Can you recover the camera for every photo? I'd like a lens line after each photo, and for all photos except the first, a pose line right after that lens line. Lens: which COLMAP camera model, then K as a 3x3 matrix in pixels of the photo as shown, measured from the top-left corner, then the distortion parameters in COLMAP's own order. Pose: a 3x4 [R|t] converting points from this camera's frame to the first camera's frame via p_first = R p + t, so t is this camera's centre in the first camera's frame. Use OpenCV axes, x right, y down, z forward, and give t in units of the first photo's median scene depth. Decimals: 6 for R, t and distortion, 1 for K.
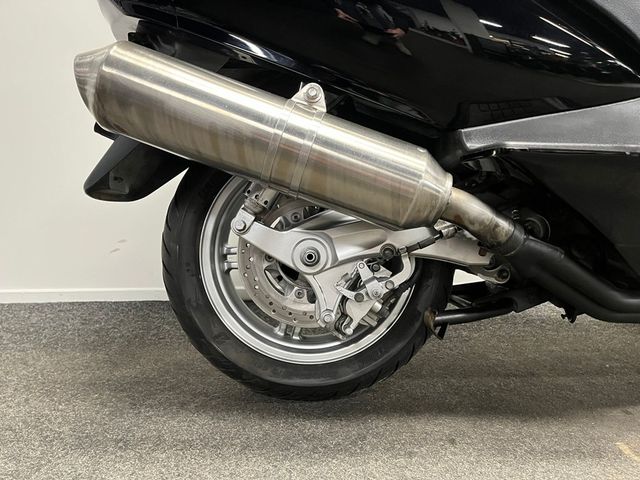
lens RADIAL K [[486.0, 0, 333.4], [0, 486.0, 237.8], [0, 0, 1]] dist [0.054775, -0.028698]
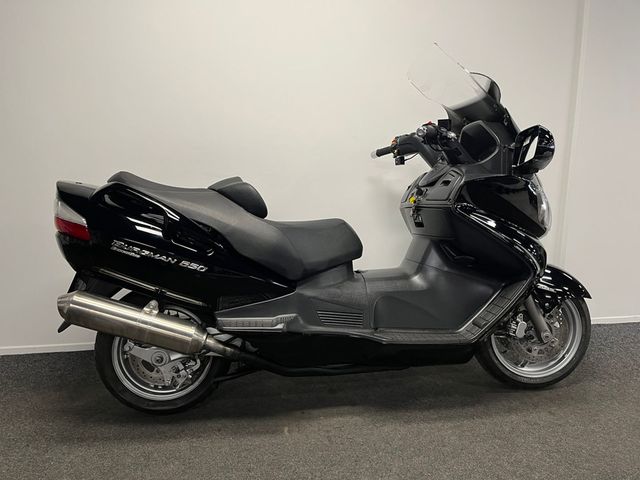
lens RADIAL K [[486.0, 0, 320.8], [0, 486.0, 239.0], [0, 0, 1]] dist [0.054775, -0.028698]
pose [[0.996157, -0.017036, 0.085908, 0.509107], [0.011690, 0.997986, 0.062353, -0.642451], [-0.086797, -0.061109, 0.994350, -1.330464]]
